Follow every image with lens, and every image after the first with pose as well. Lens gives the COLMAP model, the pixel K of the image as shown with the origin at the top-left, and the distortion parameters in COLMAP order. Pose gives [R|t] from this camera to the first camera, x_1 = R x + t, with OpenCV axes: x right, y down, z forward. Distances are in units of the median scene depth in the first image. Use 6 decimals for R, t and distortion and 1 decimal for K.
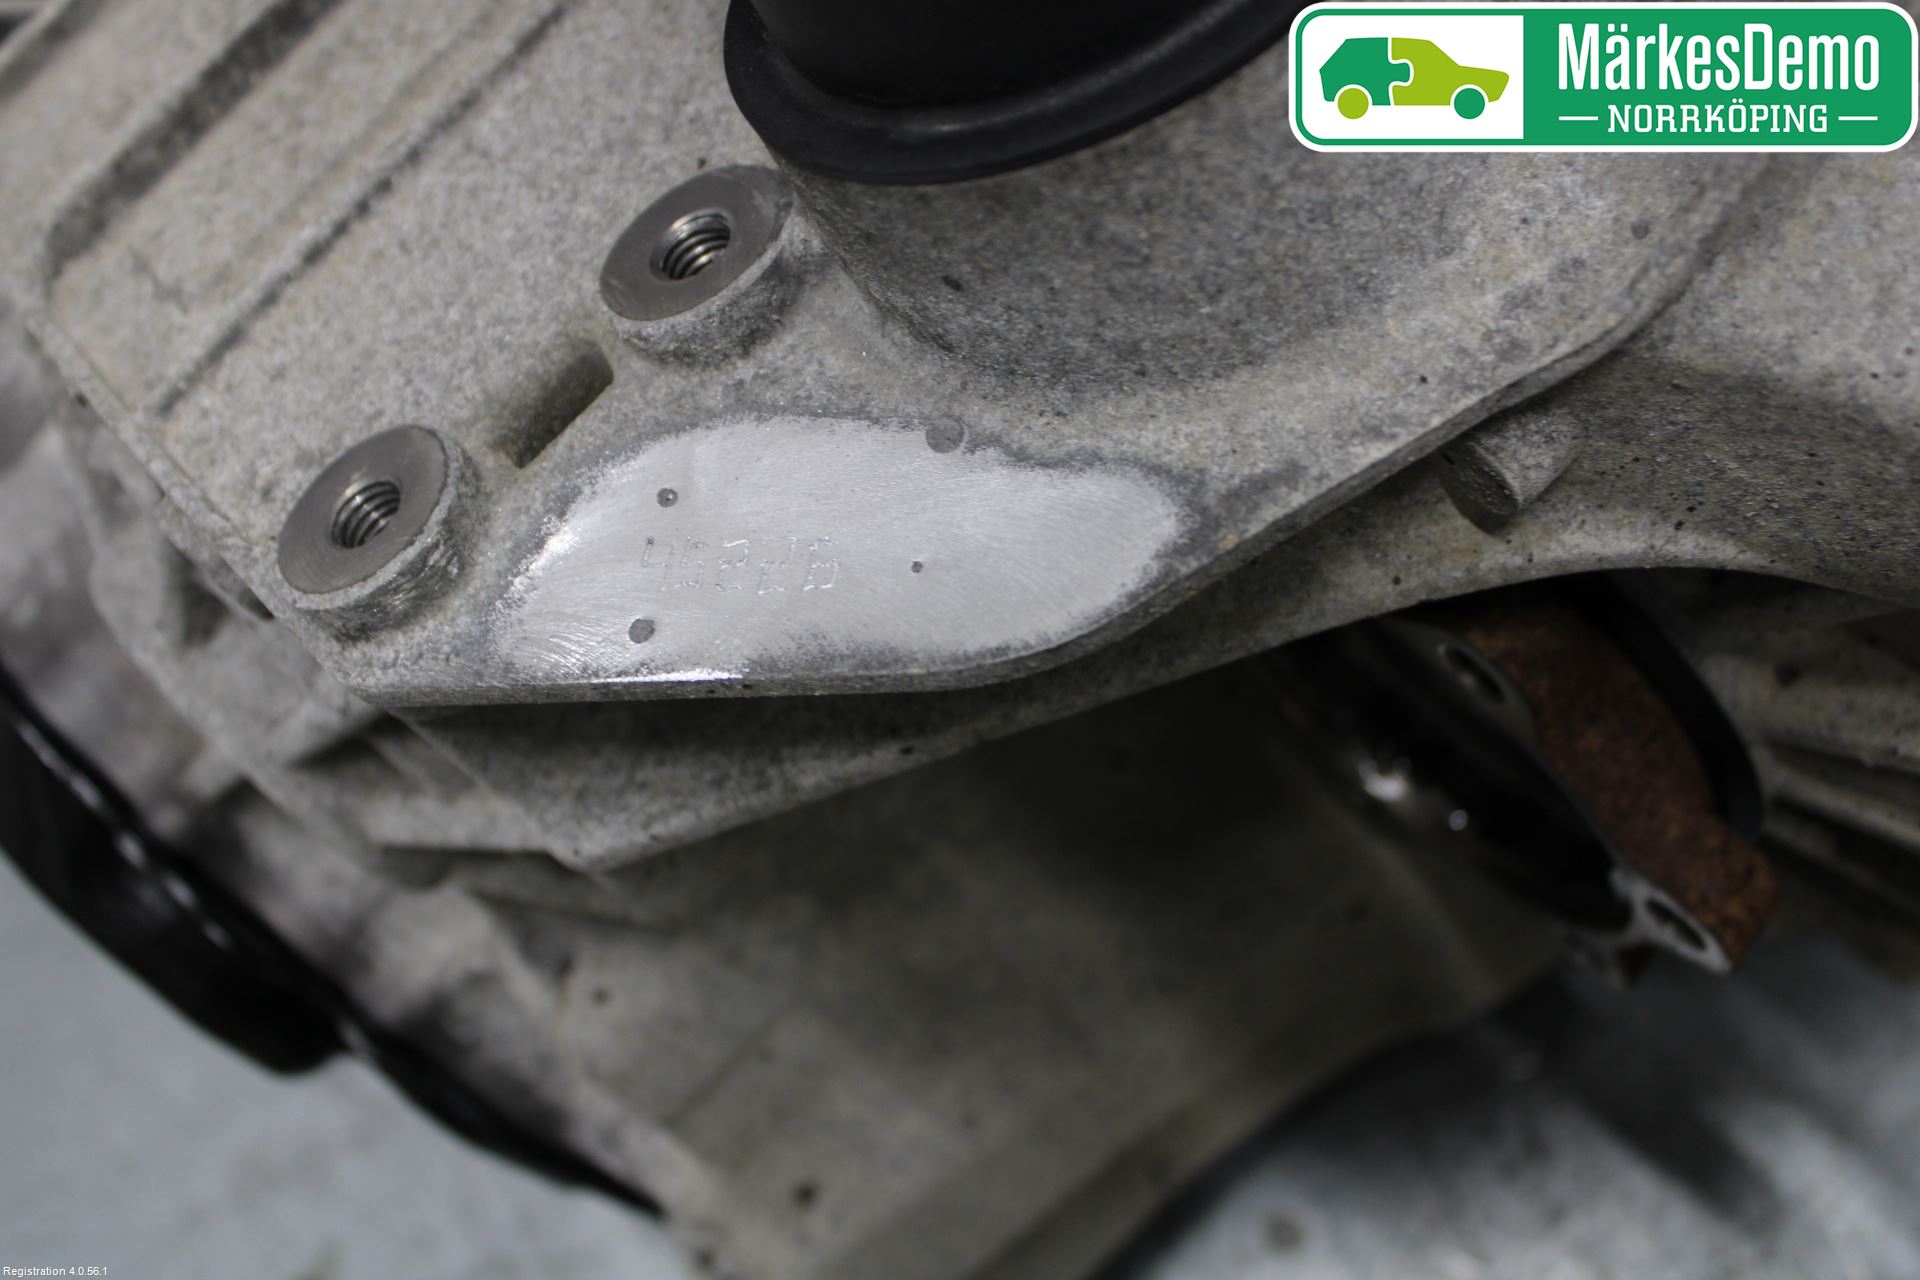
lens RADIAL K [[1951.4, 0, 960.0], [0, 1951.4, 640.0], [0, 0, 1]] dist [-0.164259, 0.165716]
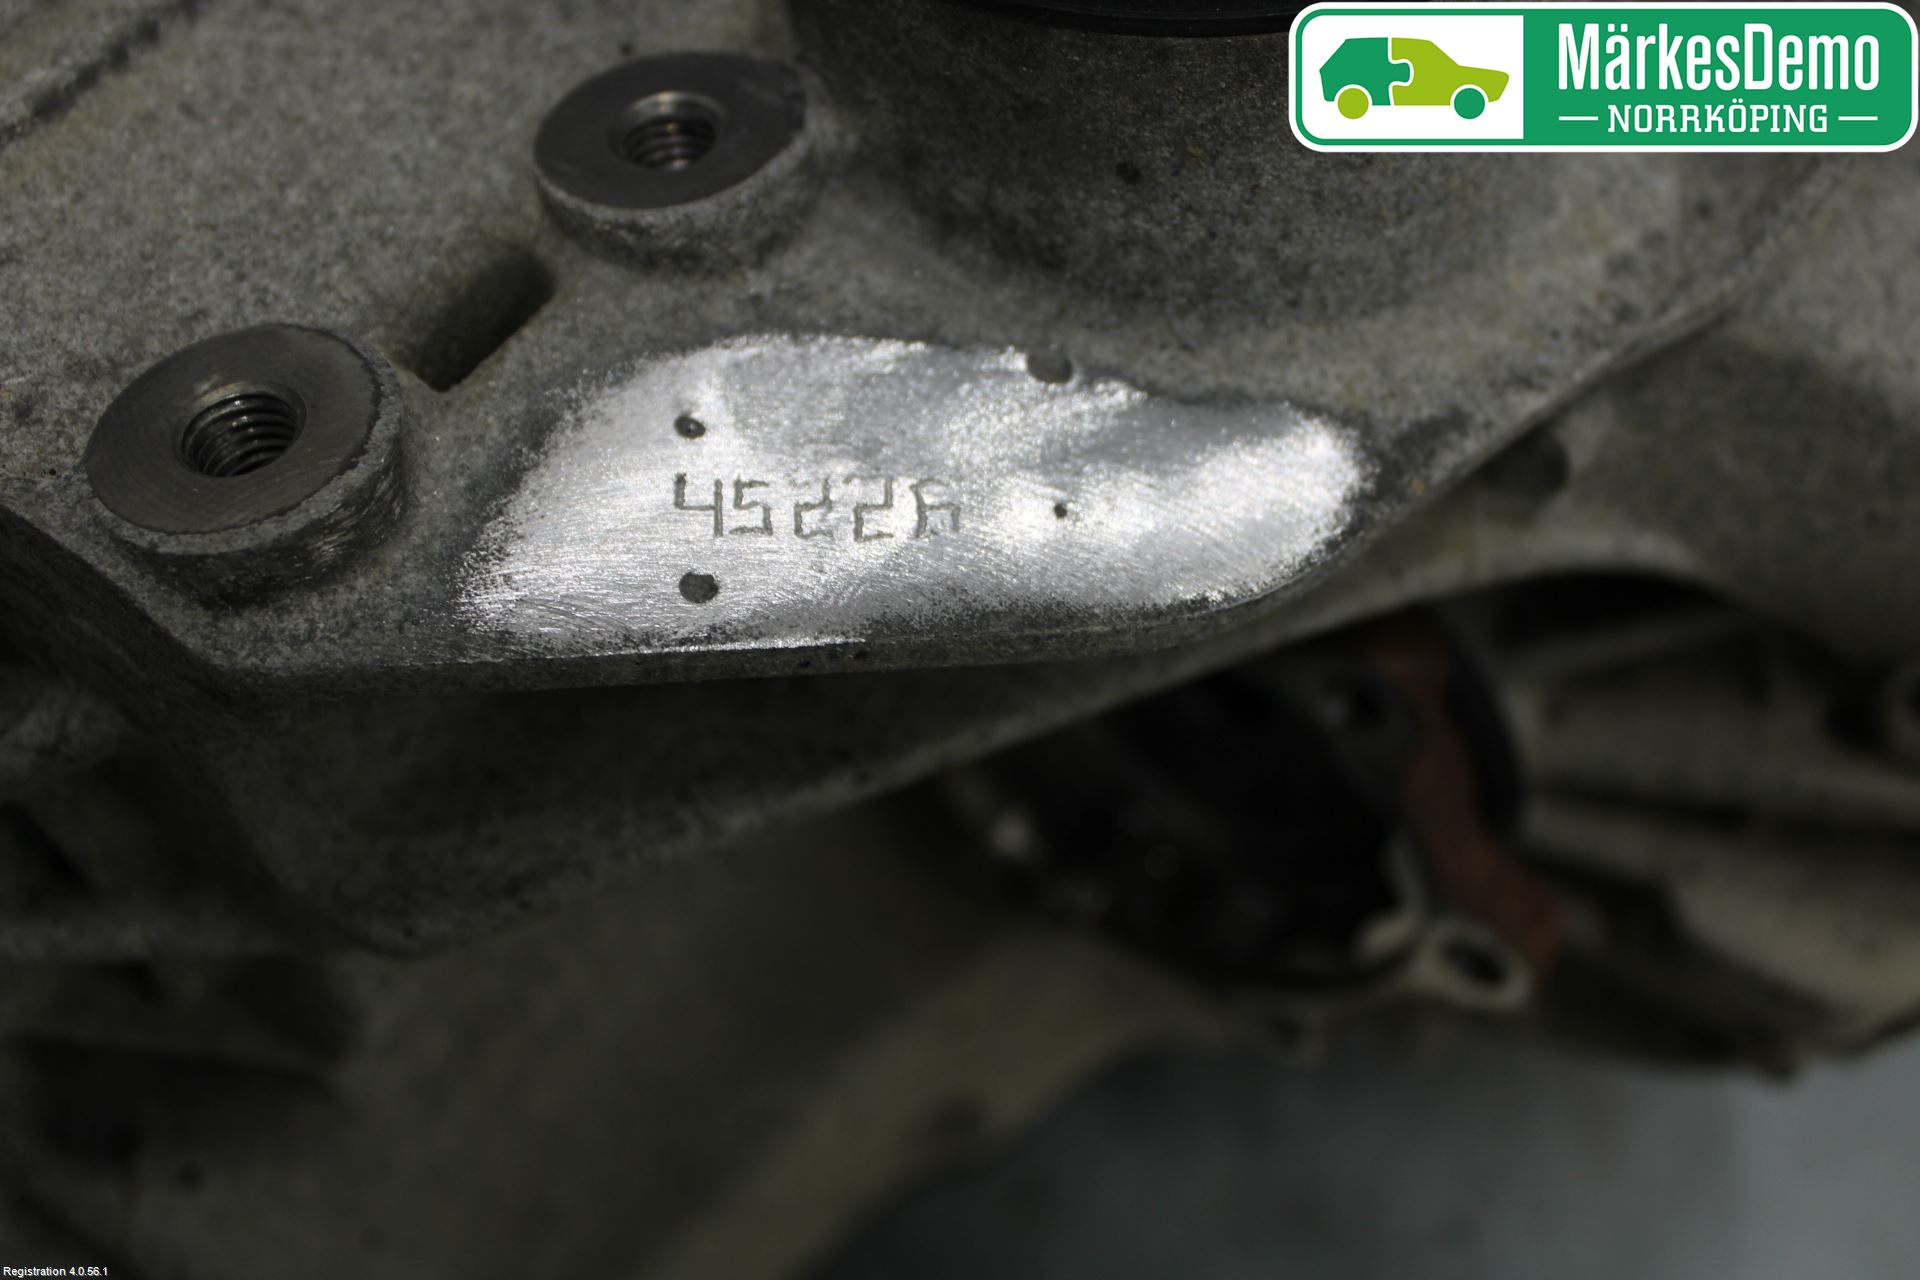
lens RADIAL K [[1951.4, 0, 960.0], [0, 1951.4, 640.0], [0, 0, 1]] dist [-0.164259, 0.165716]
pose [[0.892318, 0.019147, 0.451002, -0.394071], [0.030001, 0.994376, -0.101573, 0.090768], [-0.450410, 0.104166, 0.886724, 0.269525]]
